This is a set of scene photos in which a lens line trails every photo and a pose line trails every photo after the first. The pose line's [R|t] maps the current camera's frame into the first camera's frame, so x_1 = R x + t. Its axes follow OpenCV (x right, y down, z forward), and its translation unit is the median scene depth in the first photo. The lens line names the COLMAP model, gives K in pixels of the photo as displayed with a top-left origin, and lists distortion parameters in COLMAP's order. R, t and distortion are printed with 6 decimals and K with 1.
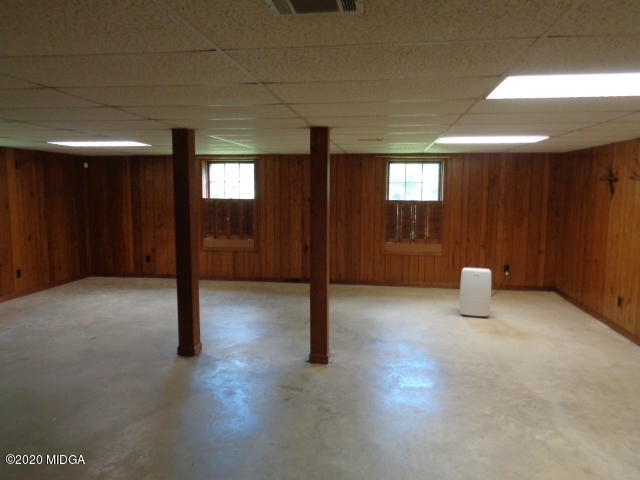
lens RADIAL K [[480.5, 0, 317.3], [0, 480.5, 238.3], [0, 0, 1]] dist [0.012927, -0.012274]
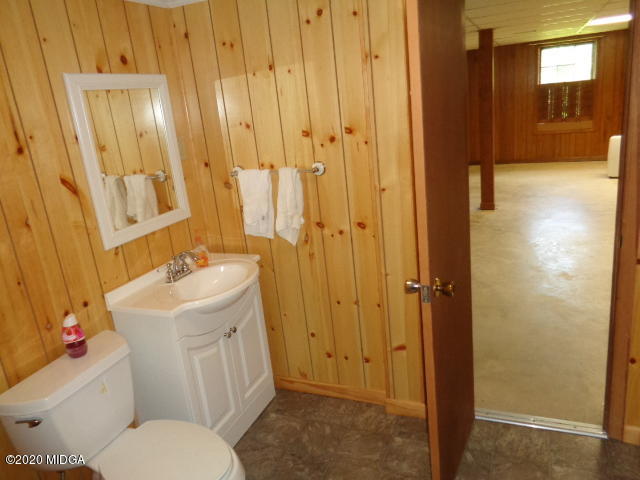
lens RADIAL K [[480.5, 0, 323.0], [0, 480.5, 238.7], [0, 0, 1]] dist [0.012927, -0.012274]
pose [[0.962835, -0.028918, -0.268539, -0.047803], [0.078779, 0.981087, 0.176810, 0.034202], [0.258347, -0.191395, 0.946903, -0.255829]]
